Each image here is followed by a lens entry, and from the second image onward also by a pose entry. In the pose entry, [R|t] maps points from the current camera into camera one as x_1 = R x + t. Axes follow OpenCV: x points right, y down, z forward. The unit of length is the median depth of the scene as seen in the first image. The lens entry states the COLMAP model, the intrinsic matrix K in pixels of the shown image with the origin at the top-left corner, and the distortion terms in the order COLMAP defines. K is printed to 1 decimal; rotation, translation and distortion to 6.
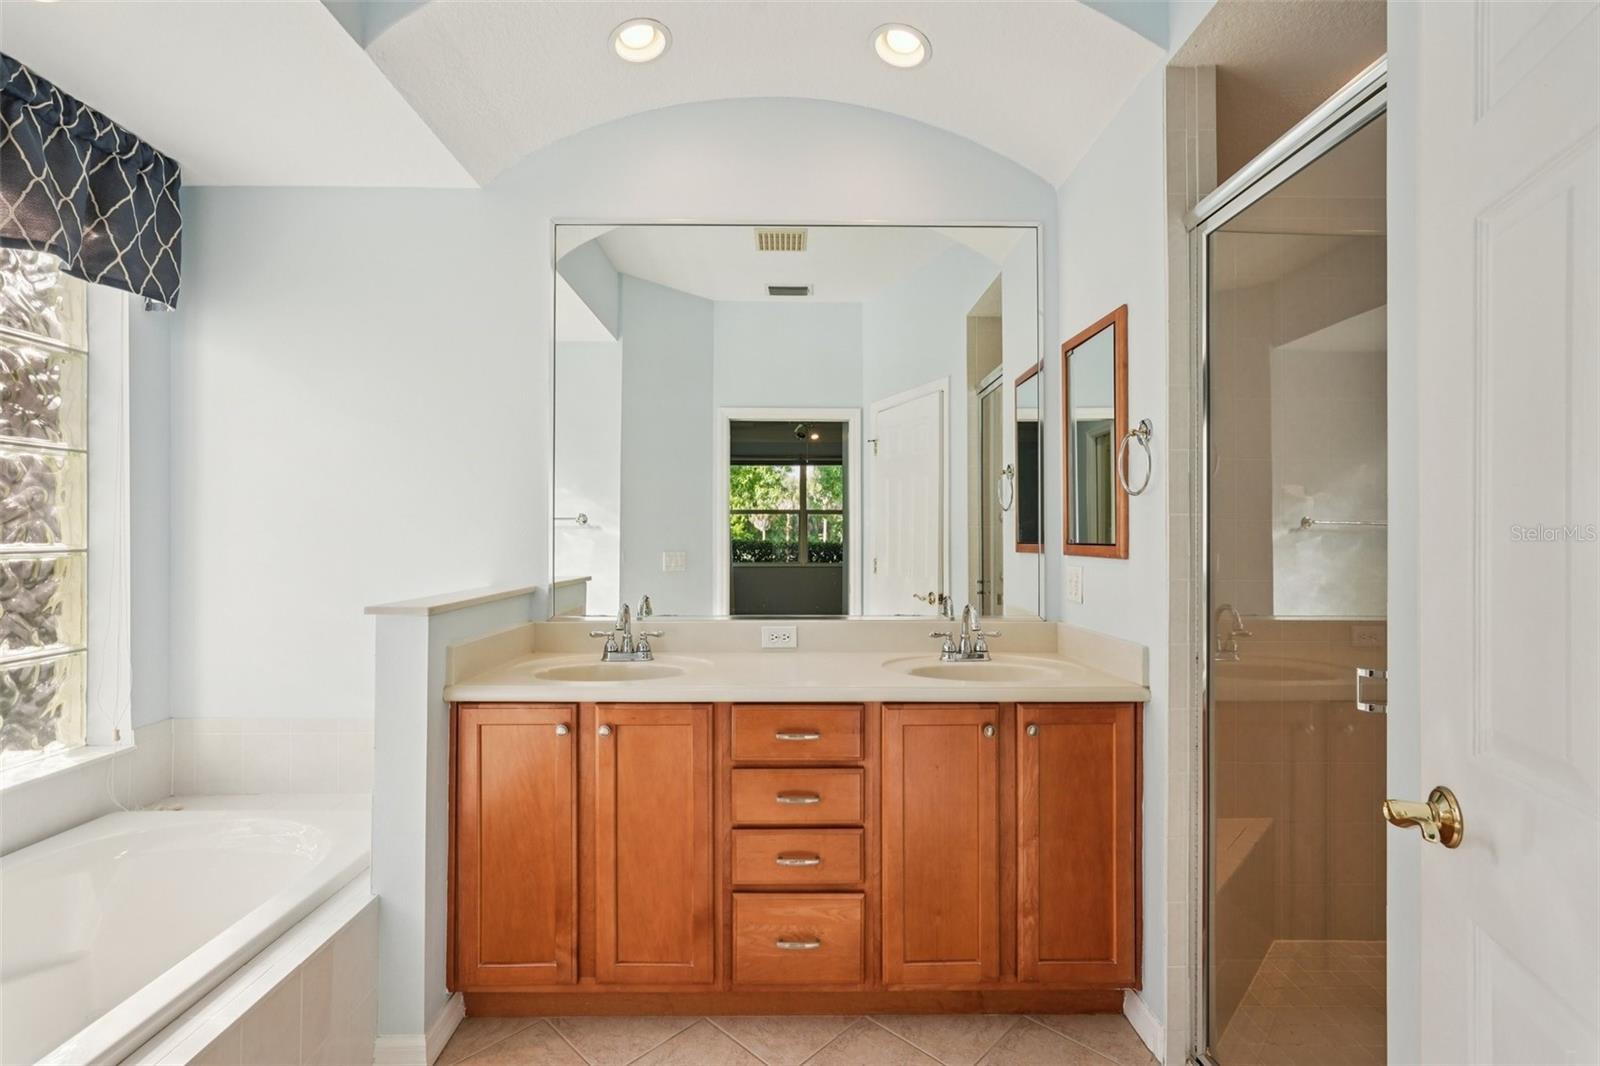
lens RADIAL K [[709.2, 0, 807.3], [0, 709.2, 538.5], [0, 0, 1]] dist [-0.013727, 0.006325]
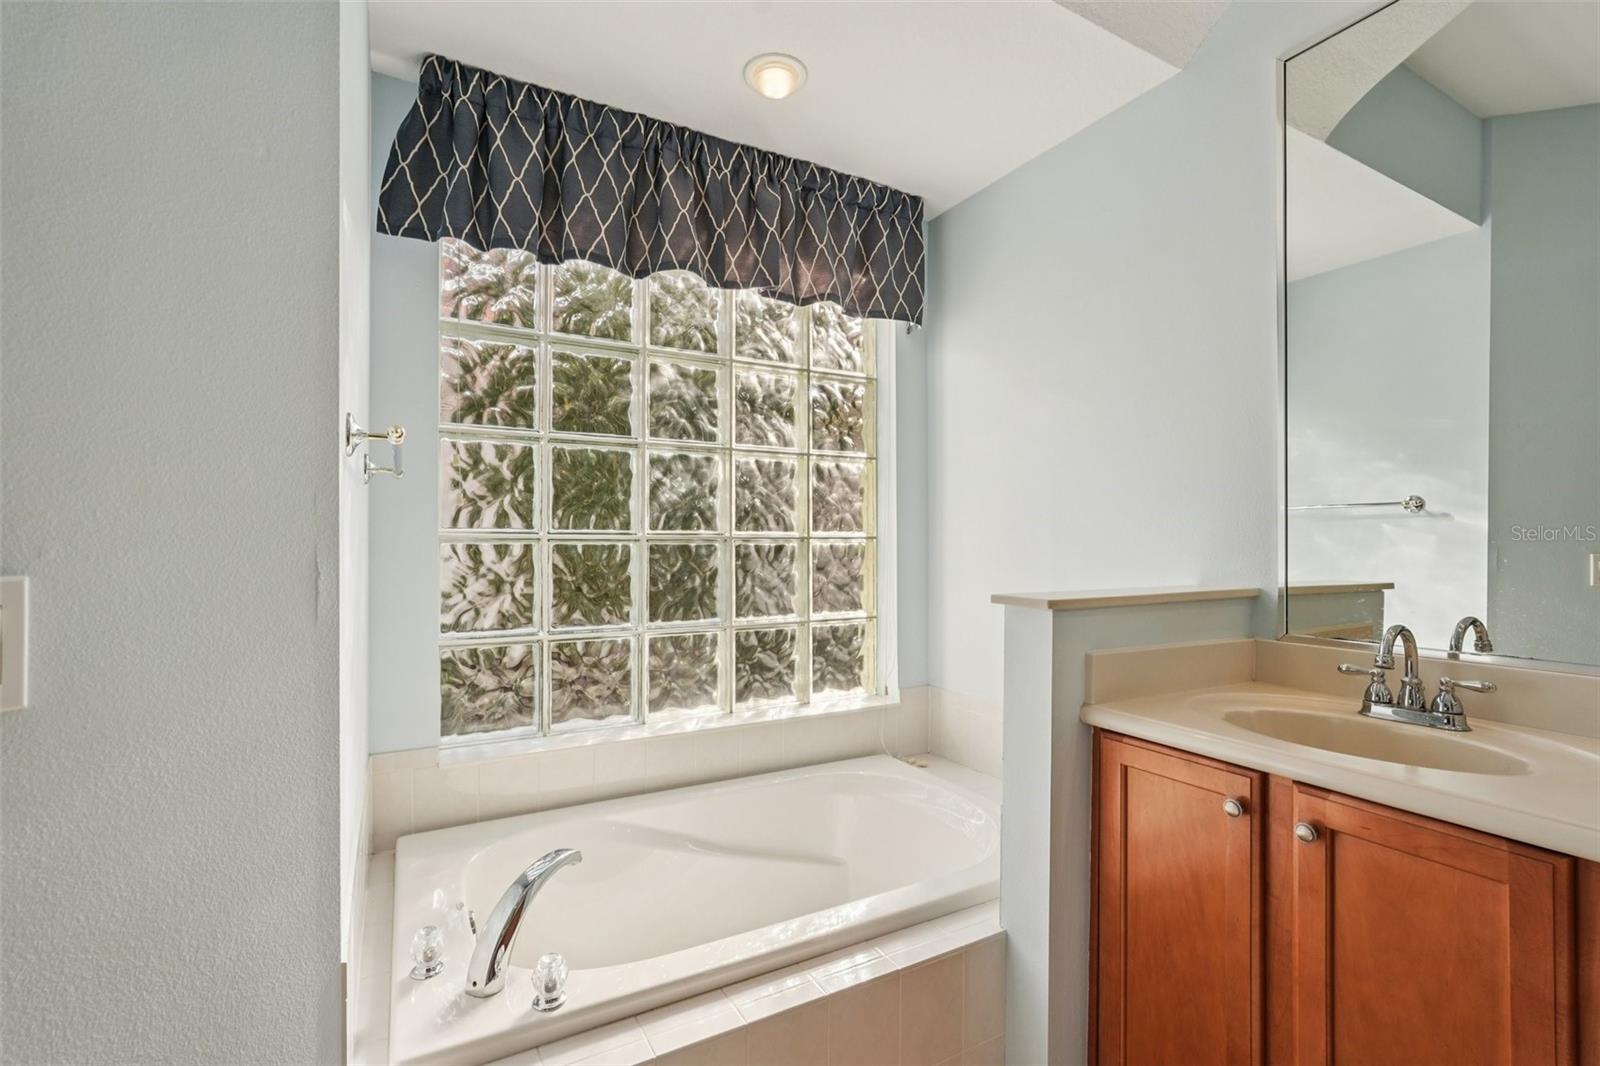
lens RADIAL K [[709.2, 0, 830.7], [0, 709.2, 539.3], [0, 0, 1]] dist [-0.013727, 0.006325]
pose [[0.463509, -0.005558, -0.886075, 0.052663], [-0.004185, 0.999955, -0.008462, 0.032481], [0.886083, 0.007631, 0.463465, 0.367639]]
